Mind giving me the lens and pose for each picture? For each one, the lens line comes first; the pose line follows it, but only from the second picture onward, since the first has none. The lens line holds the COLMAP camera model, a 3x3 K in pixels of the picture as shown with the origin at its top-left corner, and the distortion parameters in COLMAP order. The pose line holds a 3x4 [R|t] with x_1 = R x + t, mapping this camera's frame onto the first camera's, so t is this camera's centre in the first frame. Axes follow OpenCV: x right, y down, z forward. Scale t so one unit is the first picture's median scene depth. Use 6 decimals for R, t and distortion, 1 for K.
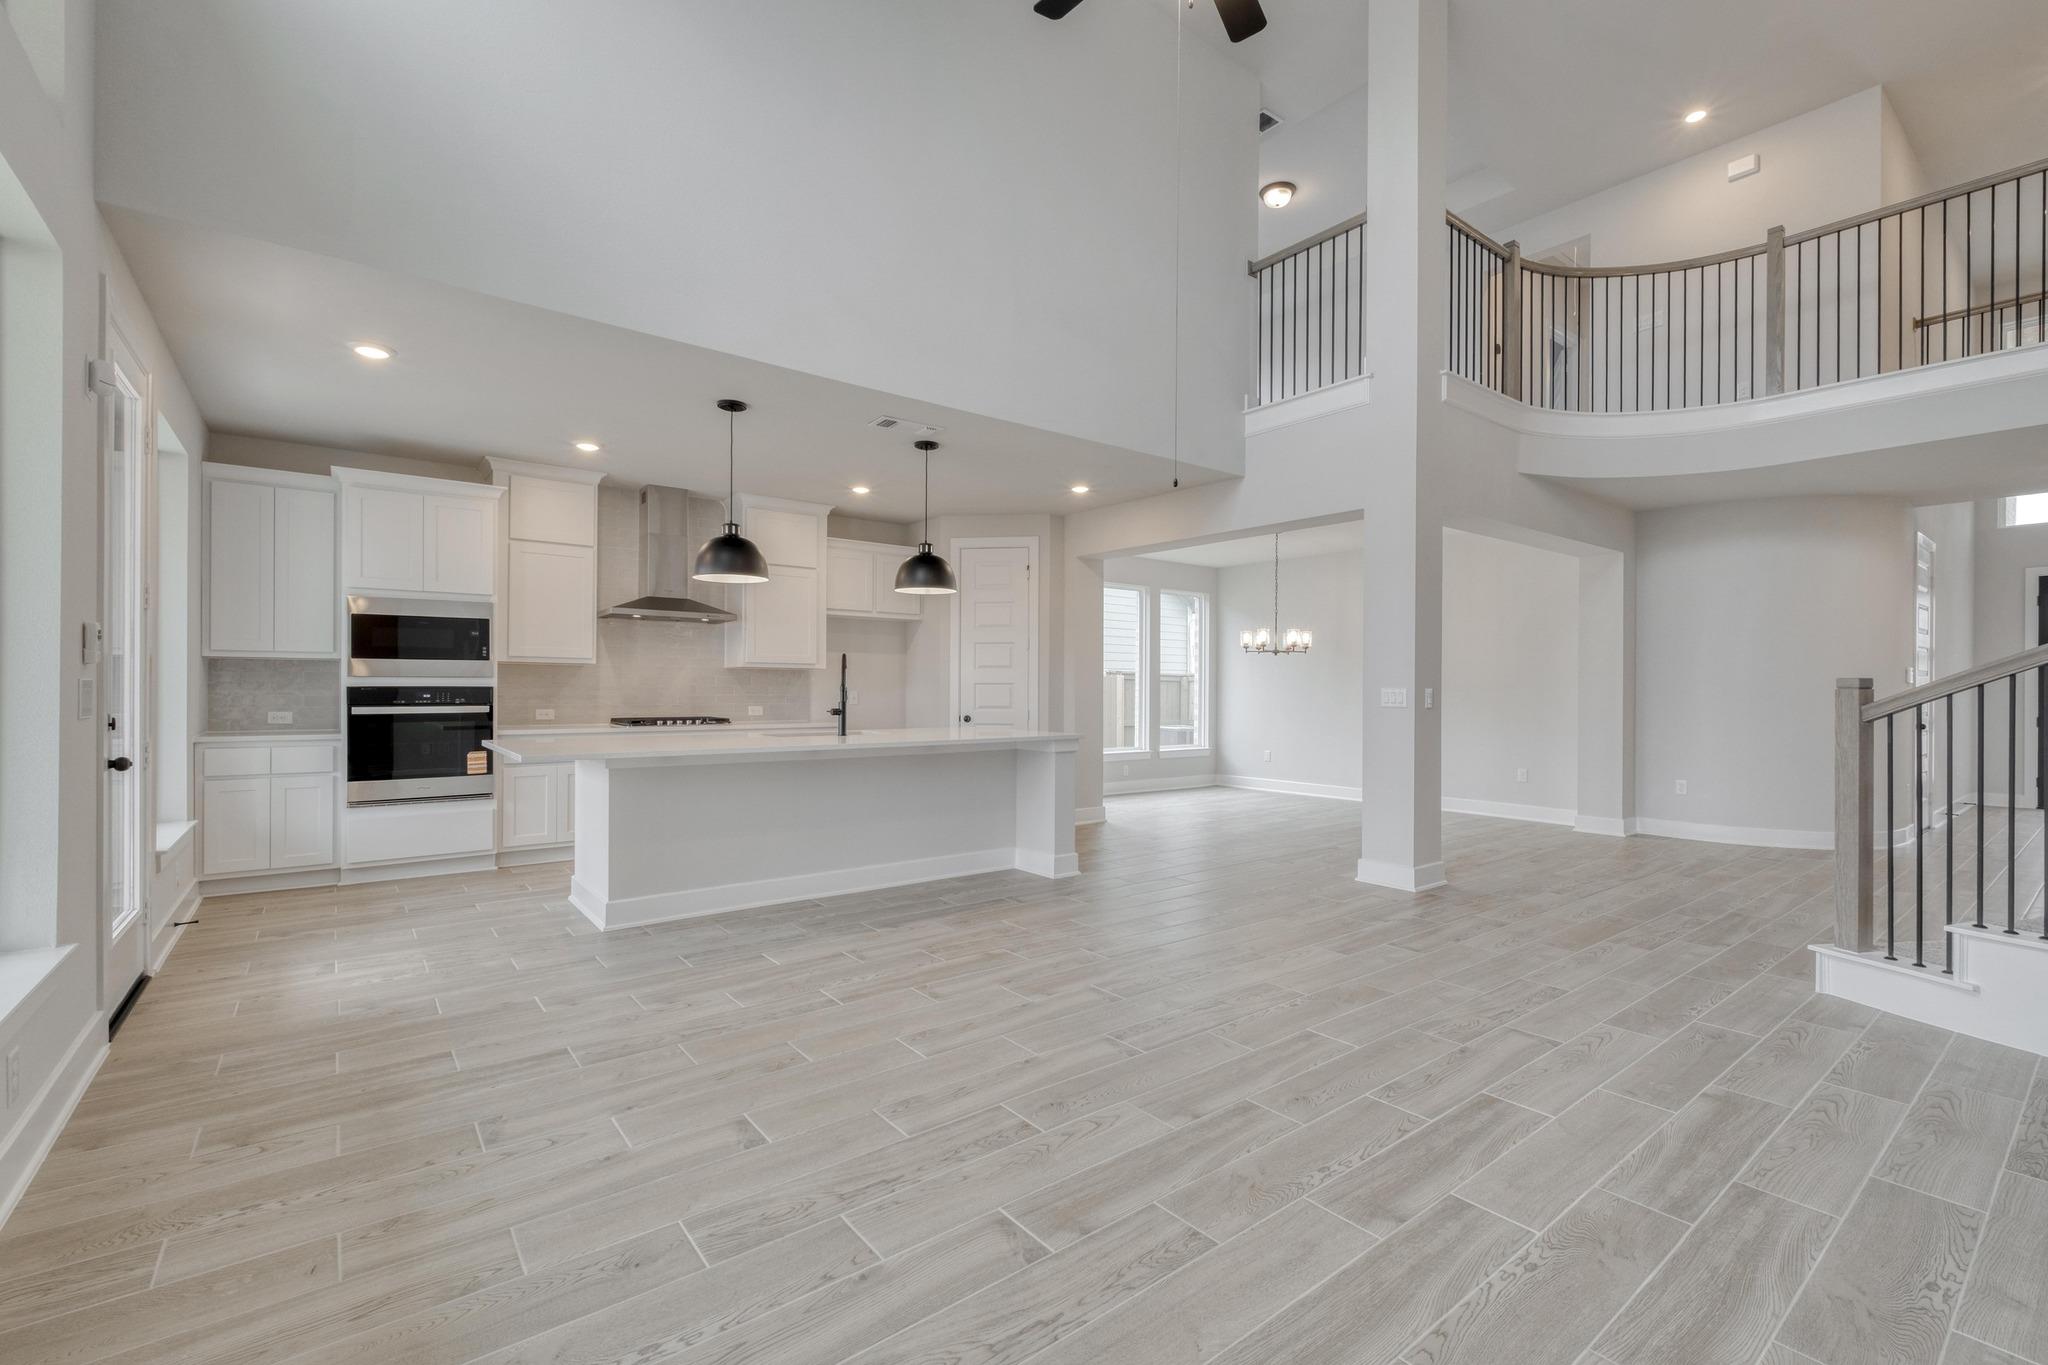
lens RADIAL K [[879.5, 0, 1036.1], [0, 879.5, 686.5], [0, 0, 1]] dist [0.008459, -0.004475]
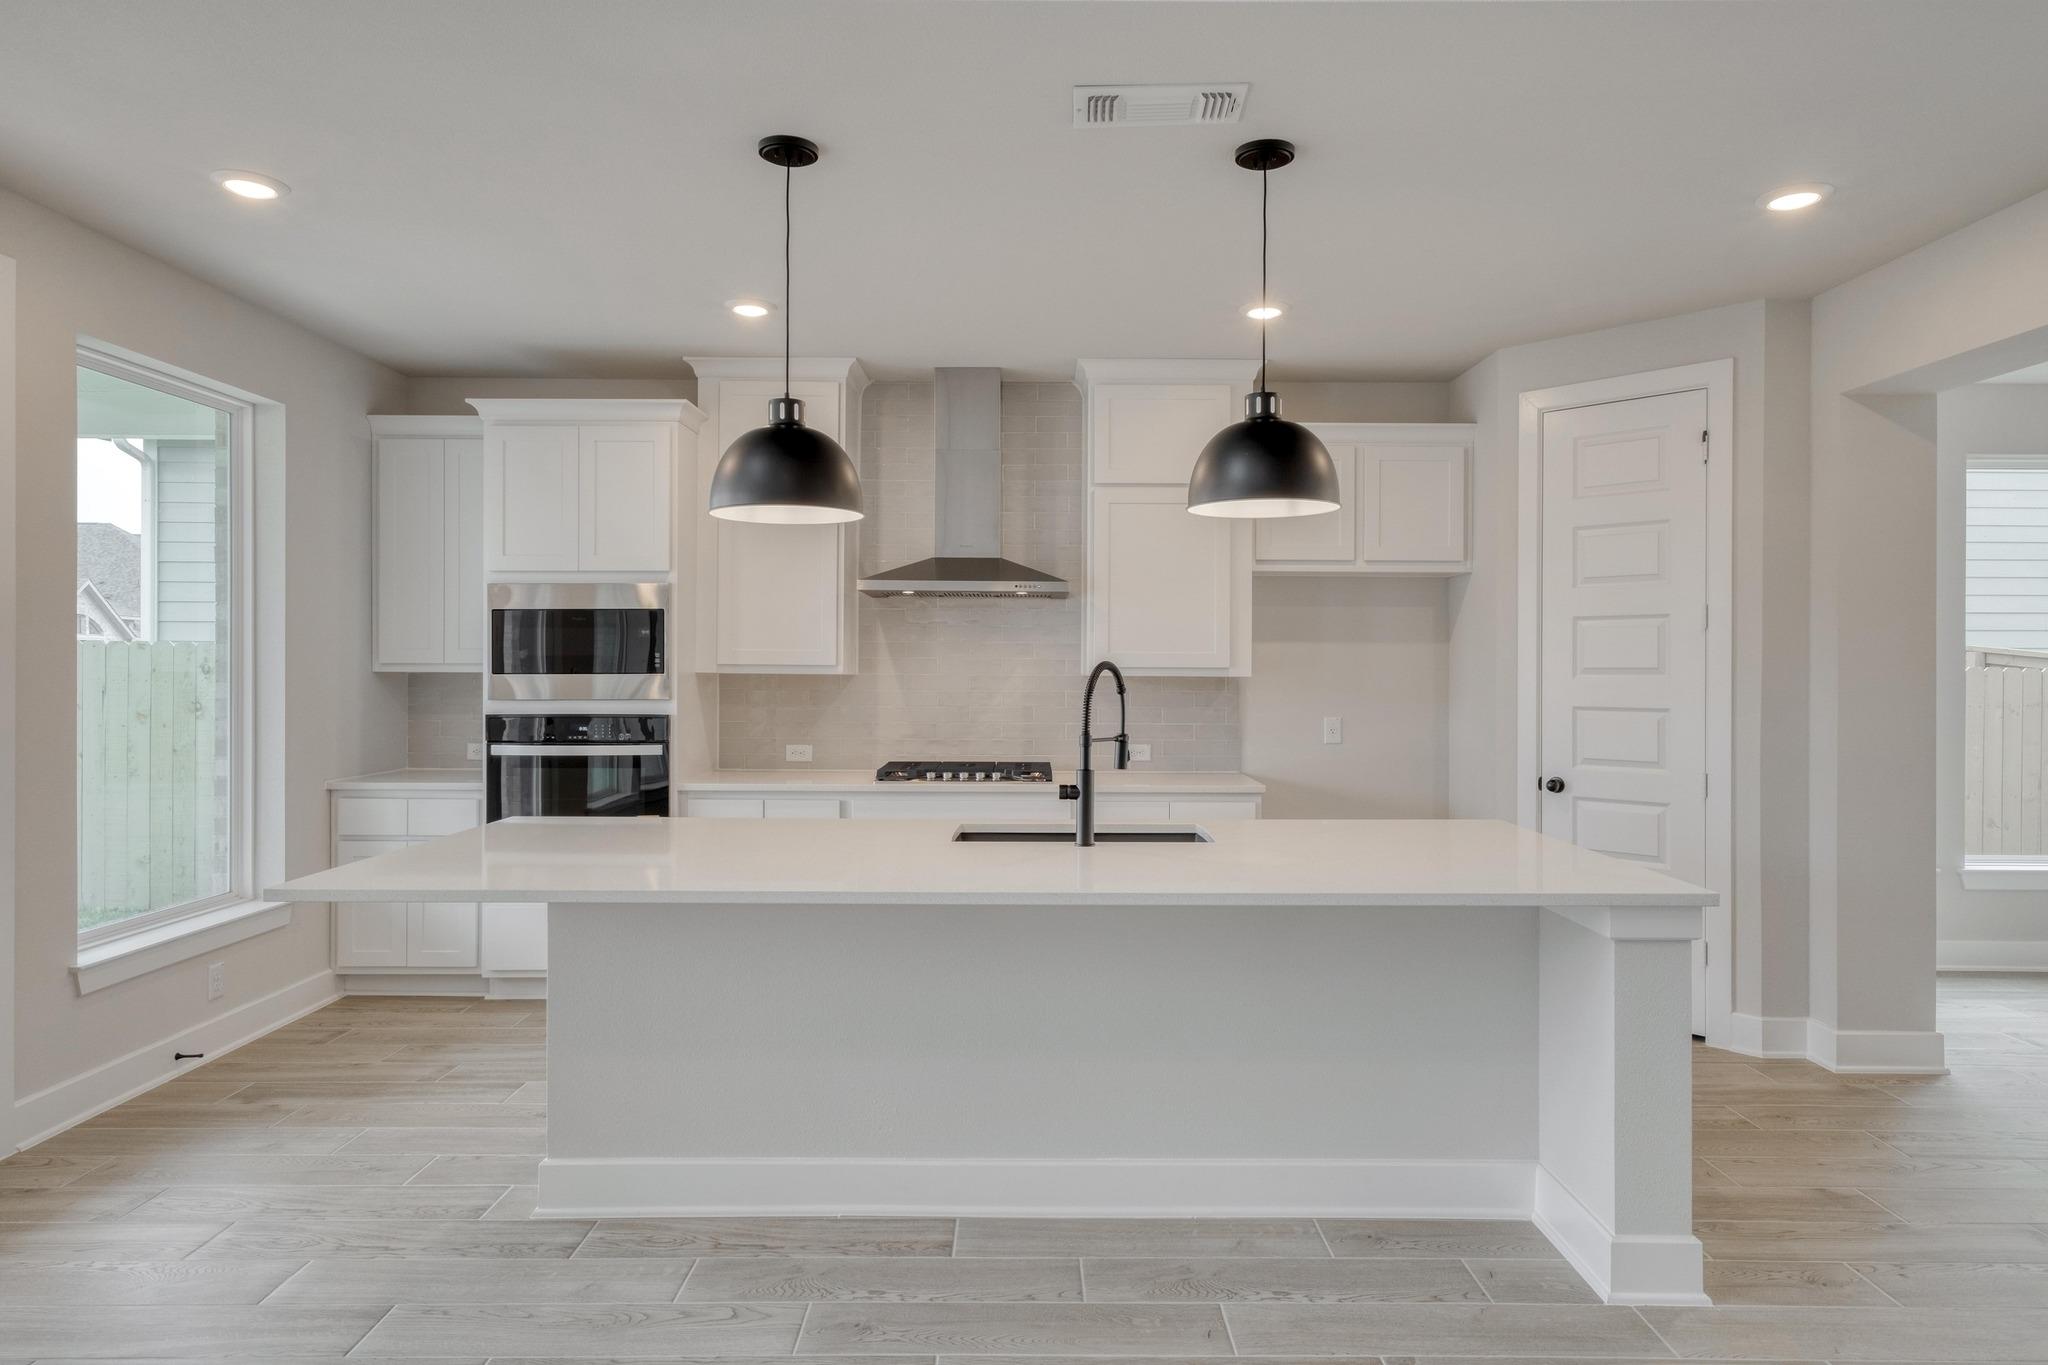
lens RADIAL K [[1228.4, 0, 1038.4], [0, 1228.4, 667.9], [0, 0, 1]] dist [0.007683, 0.002192]
pose [[0.788061, -0.001267, -0.615596, 0.141810], [0.000061, 0.999998, -0.001980, -0.032032], [0.615597, 0.001523, 0.788060, 0.468961]]
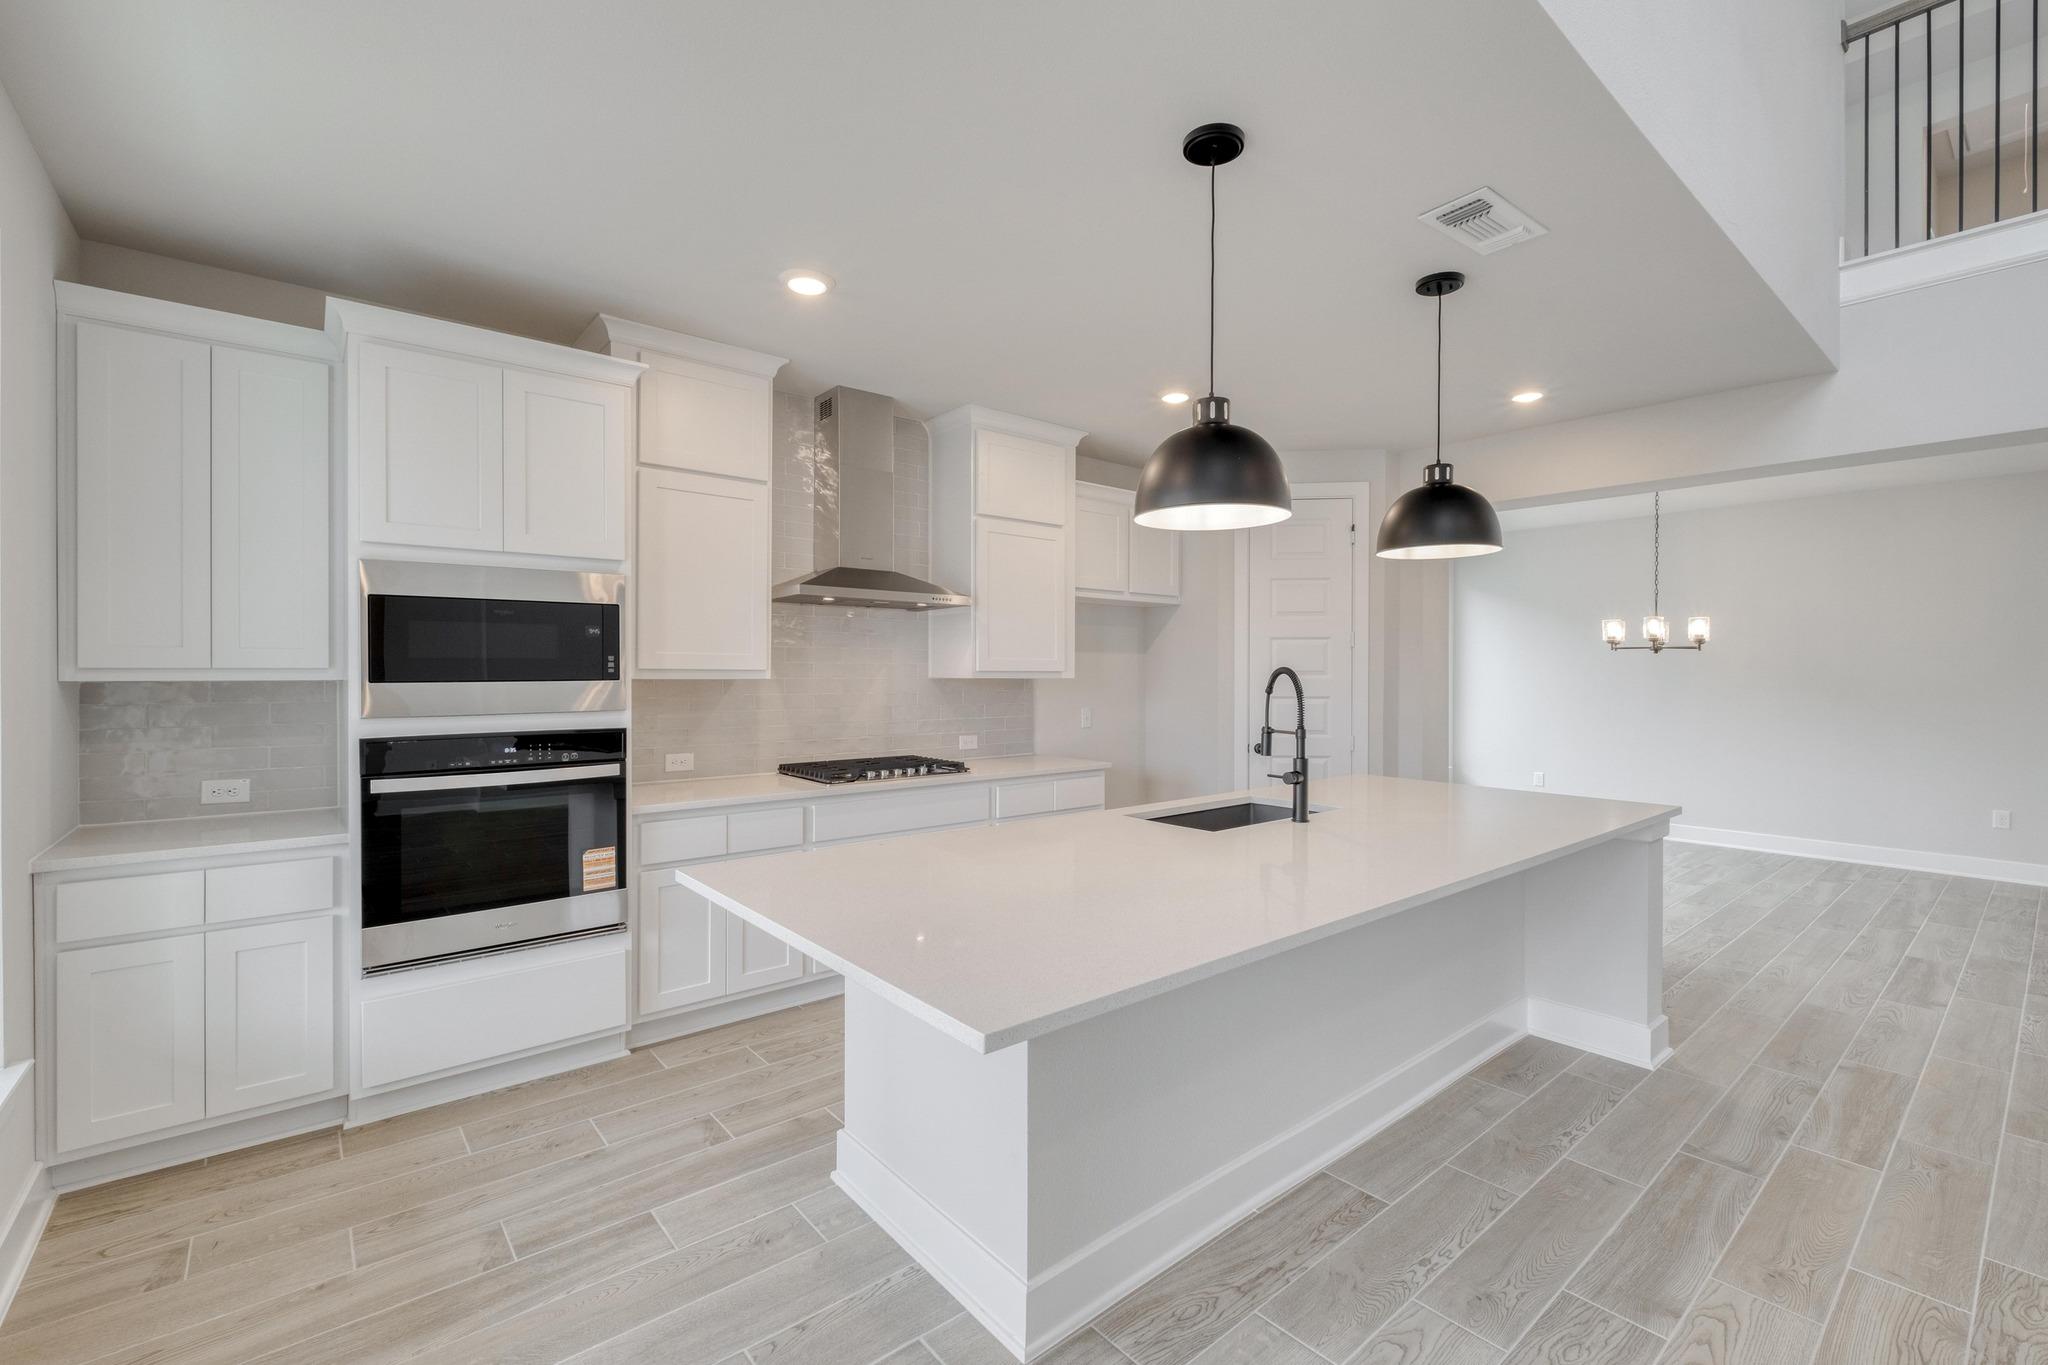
lens RADIAL K [[879.5, 0, 1039.2], [0, 879.5, 673.0], [0, 0, 1]] dist [0.008459, -0.004475]
pose [[0.999541, -0.002915, 0.030161, -0.378556], [0.002831, 0.999992, 0.002844, -0.034967], [-0.030169, -0.002757, 0.999541, 0.448945]]
